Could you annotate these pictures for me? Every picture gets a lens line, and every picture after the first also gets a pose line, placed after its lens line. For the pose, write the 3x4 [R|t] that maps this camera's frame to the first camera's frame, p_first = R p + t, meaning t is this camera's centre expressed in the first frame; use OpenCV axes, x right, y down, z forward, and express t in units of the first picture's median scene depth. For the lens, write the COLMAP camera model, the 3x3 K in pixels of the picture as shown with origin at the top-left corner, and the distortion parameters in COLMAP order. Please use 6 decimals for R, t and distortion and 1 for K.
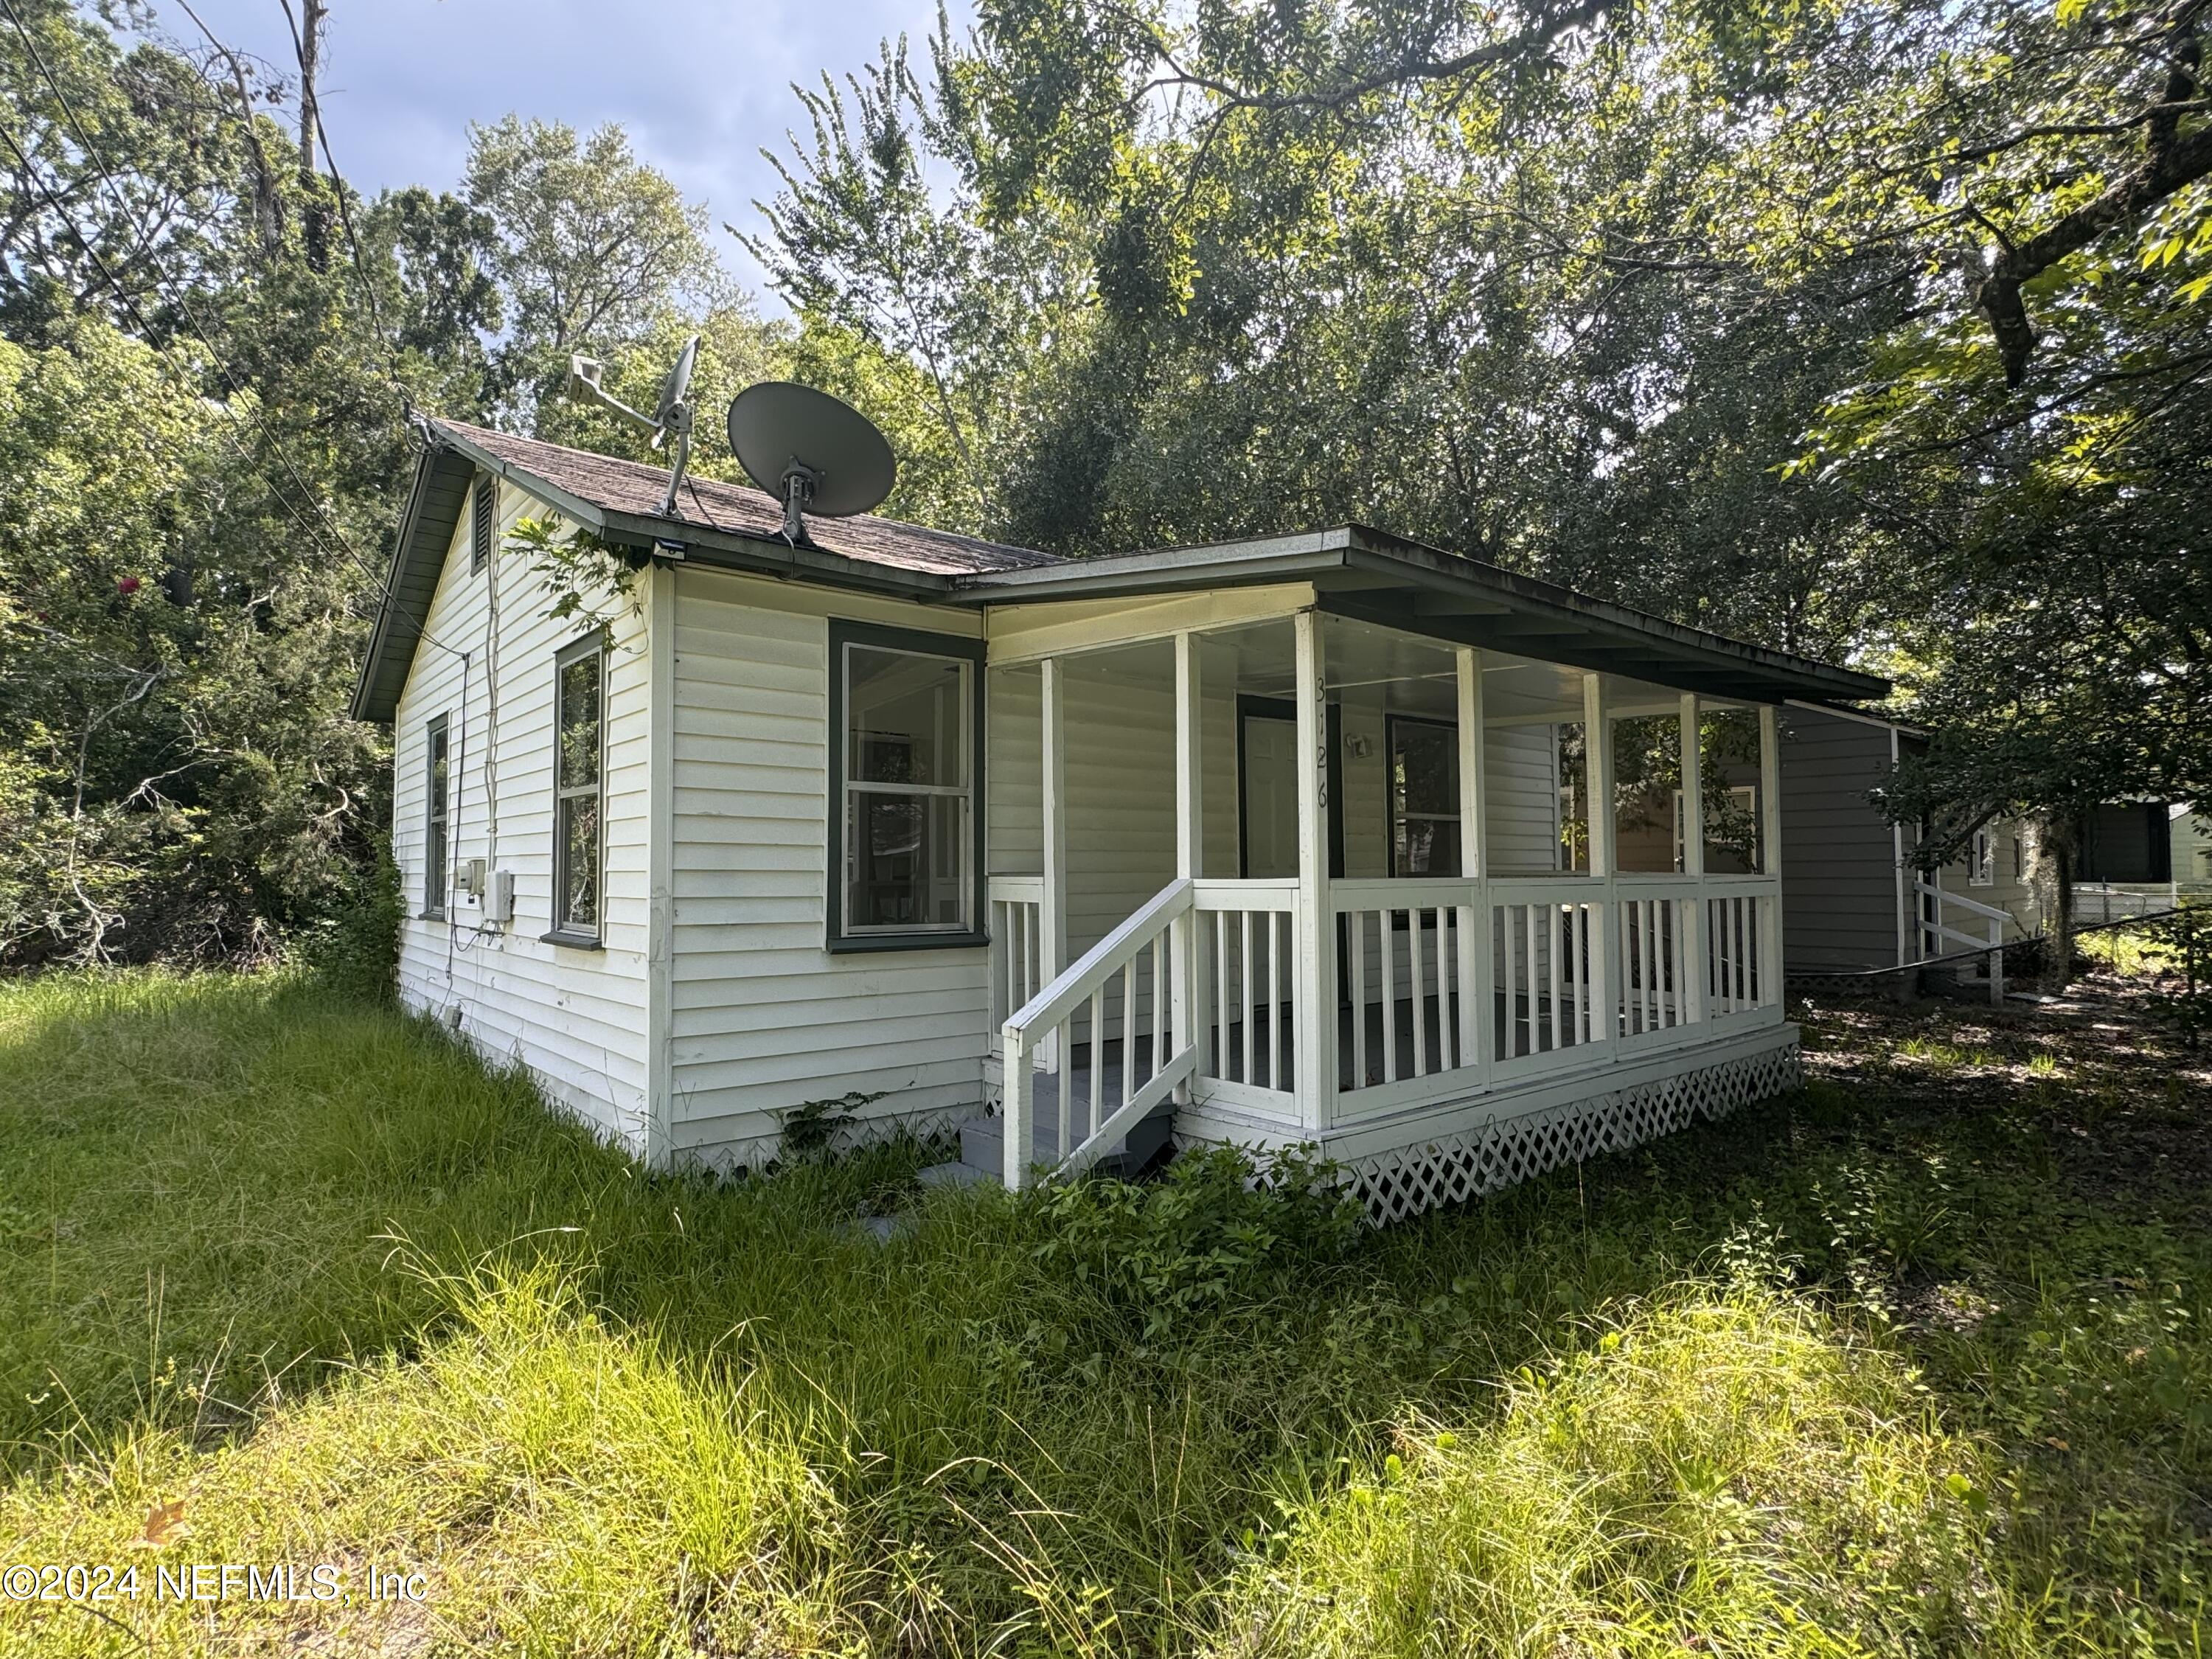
lens RADIAL K [[1156.9, 0, 1095.0], [0, 1156.9, 814.4], [0, 0, 1]] dist [-0.002508, 0.002920]
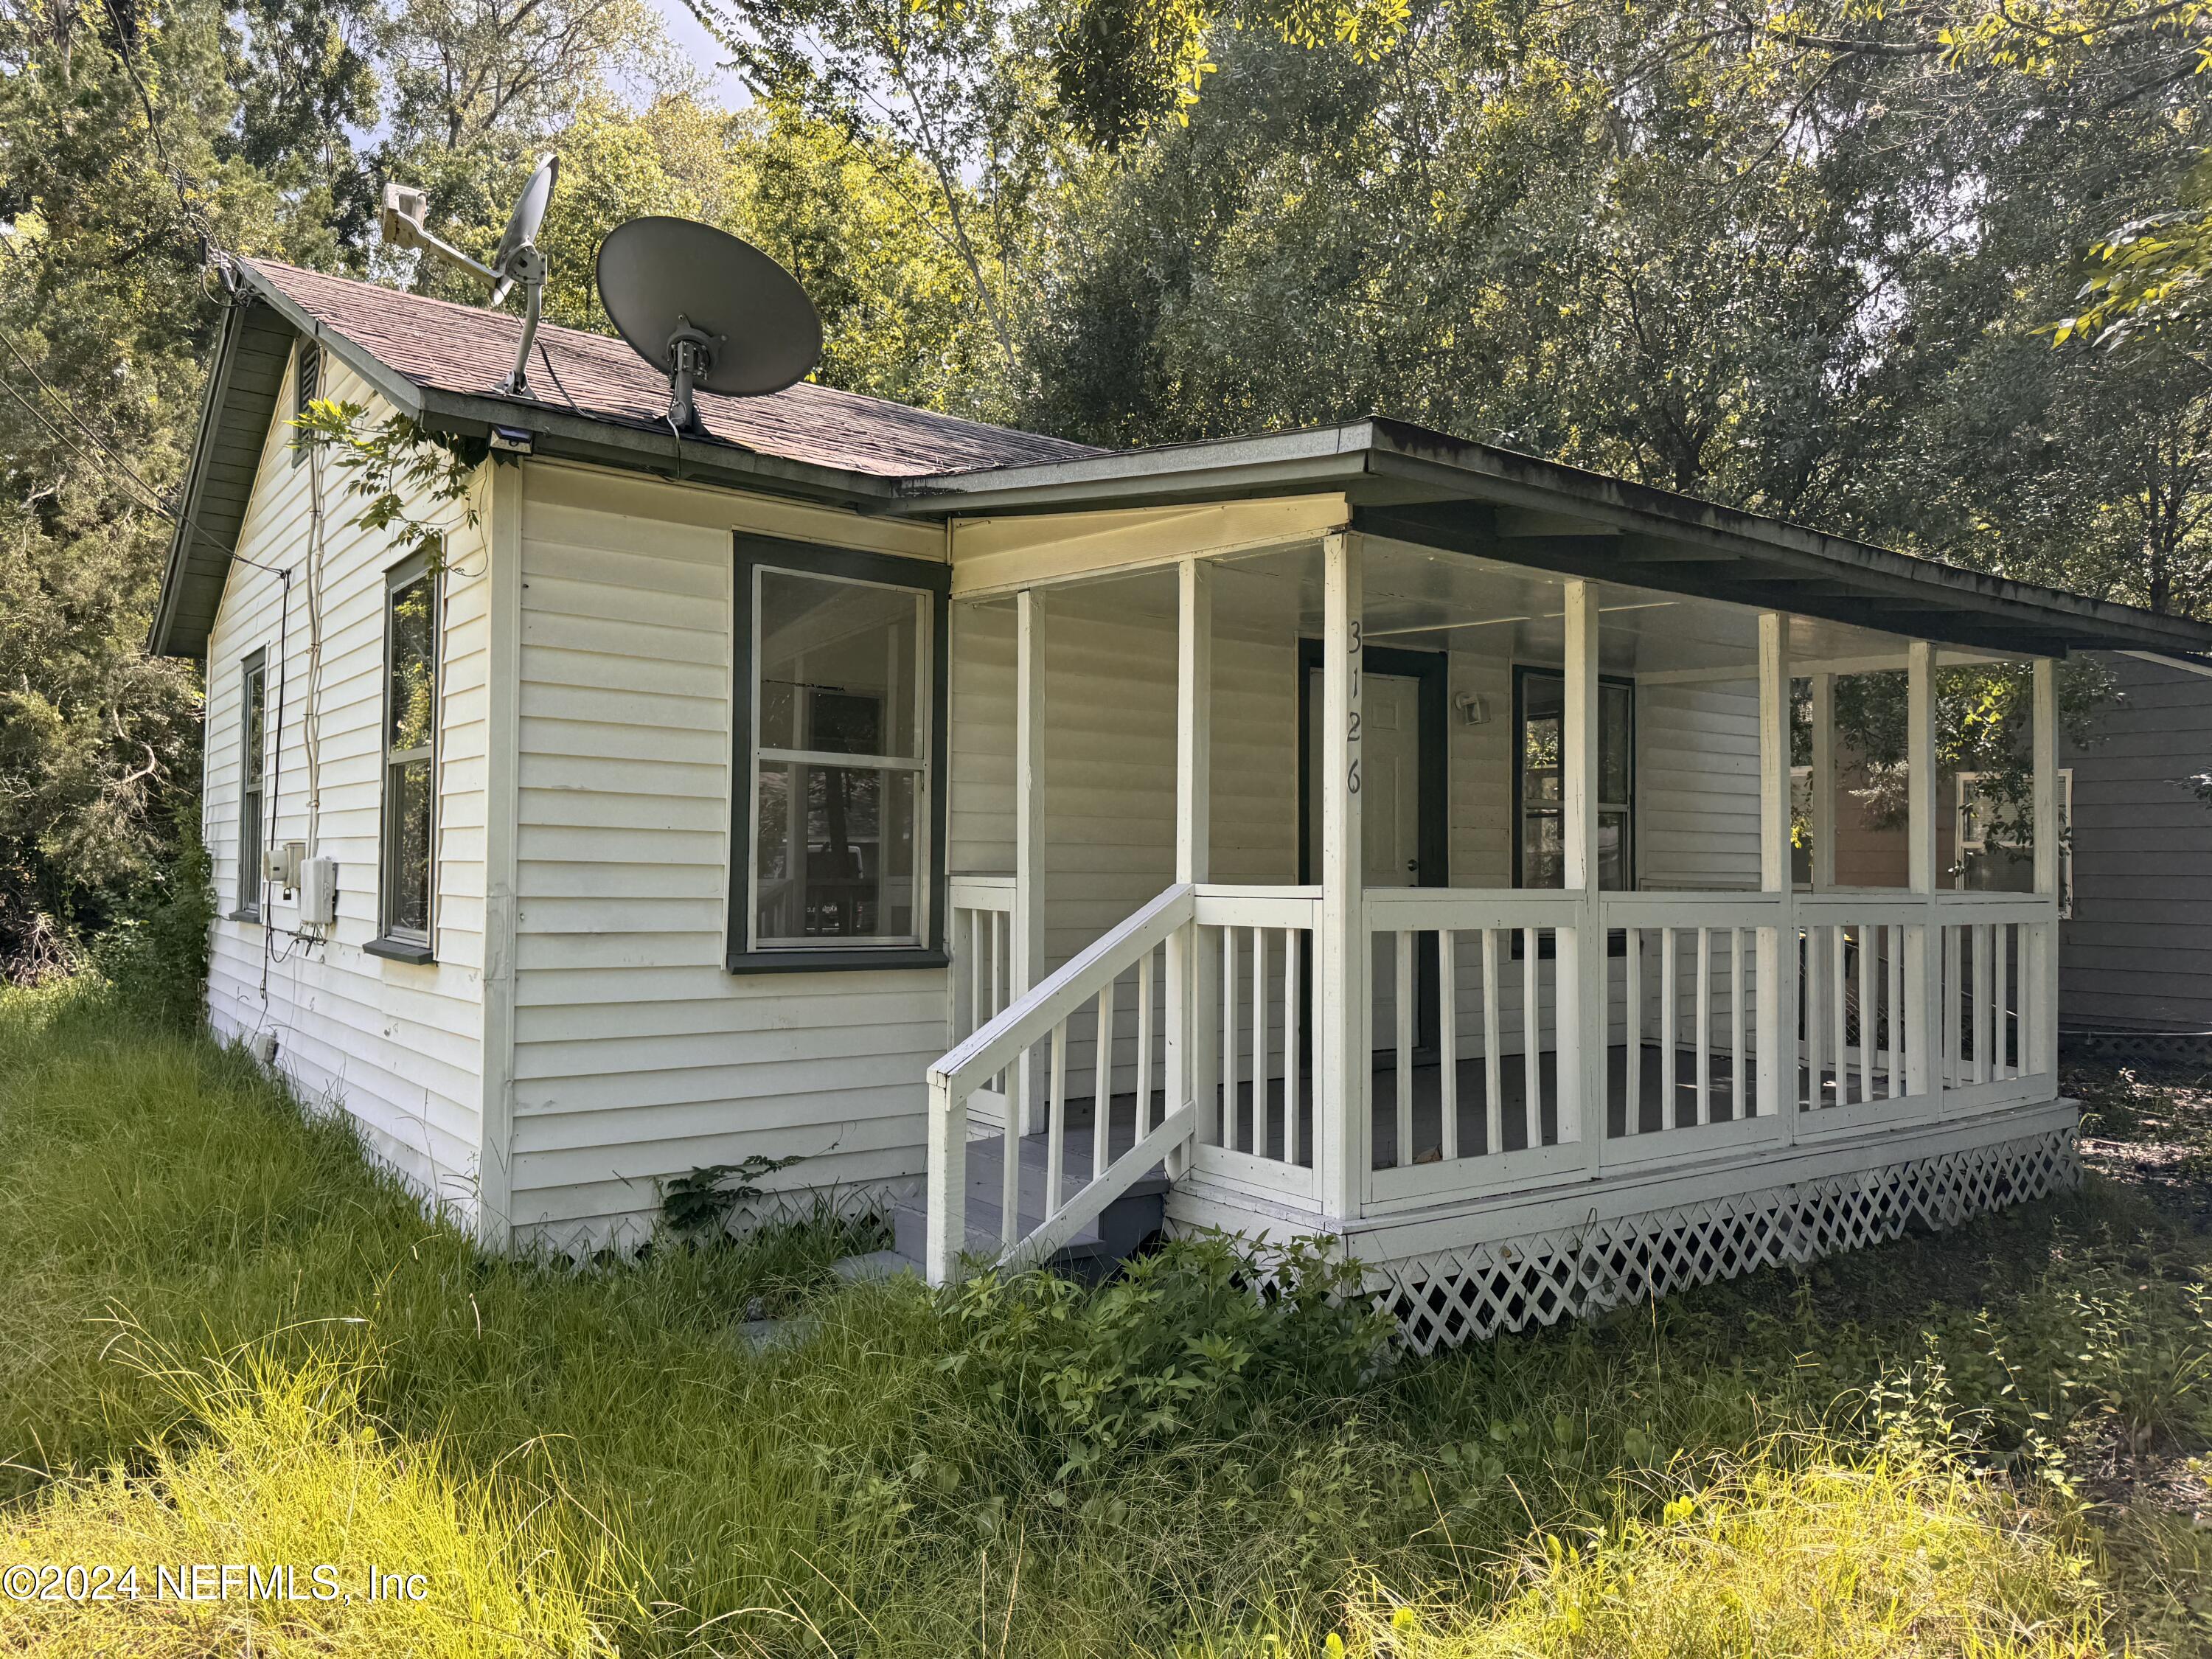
lens RADIAL K [[1585.0, 0, 1108.8], [0, 1585.0, 823.0], [0, 0, 1]] dist [0.040494, -0.045947]
pose [[0.998644, 0.016335, -0.049432, 0.070169], [-0.015377, 0.999688, 0.019693, -0.003517], [0.049738, -0.018906, 0.998583, -0.030127]]
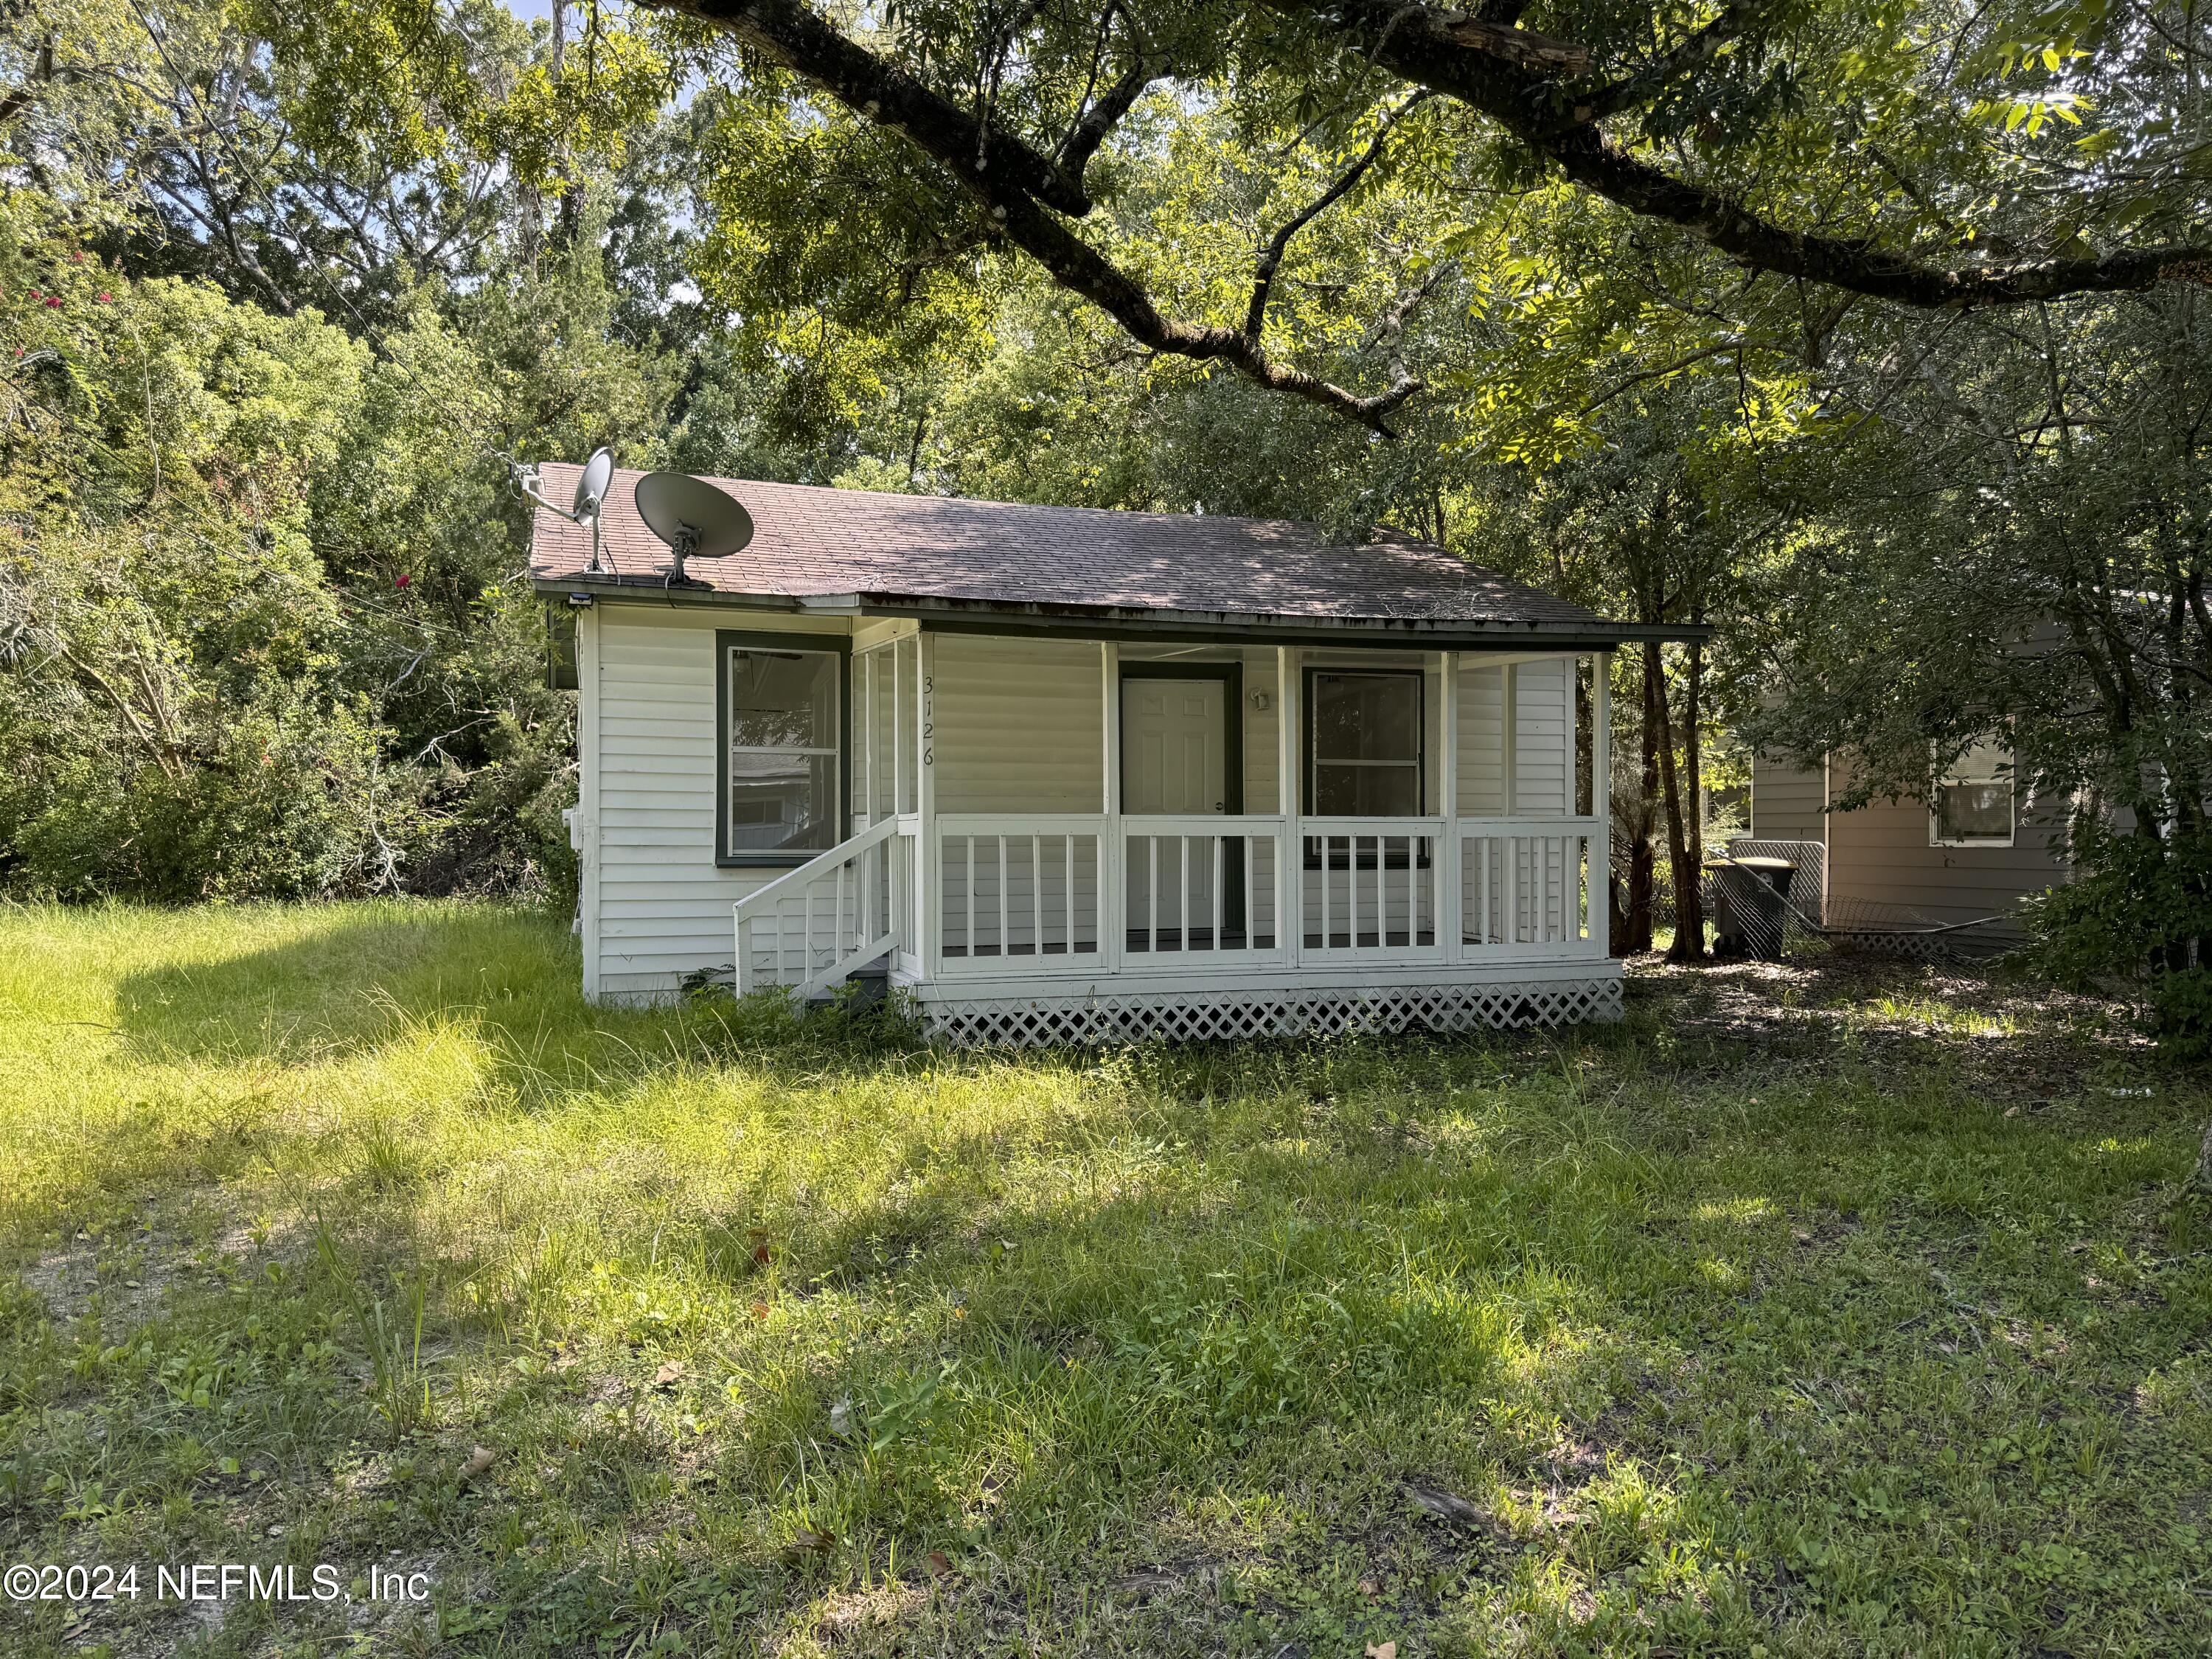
lens RADIAL K [[1585.0, 0, 1116.7], [0, 1585.0, 831.8], [0, 0, 1]] dist [0.040494, -0.045947]
pose [[0.938580, 0.005314, -0.345021, 0.912302], [0.011872, 0.998792, 0.047679, -0.011341], [0.344857, -0.048846, 0.937383, -0.667756]]
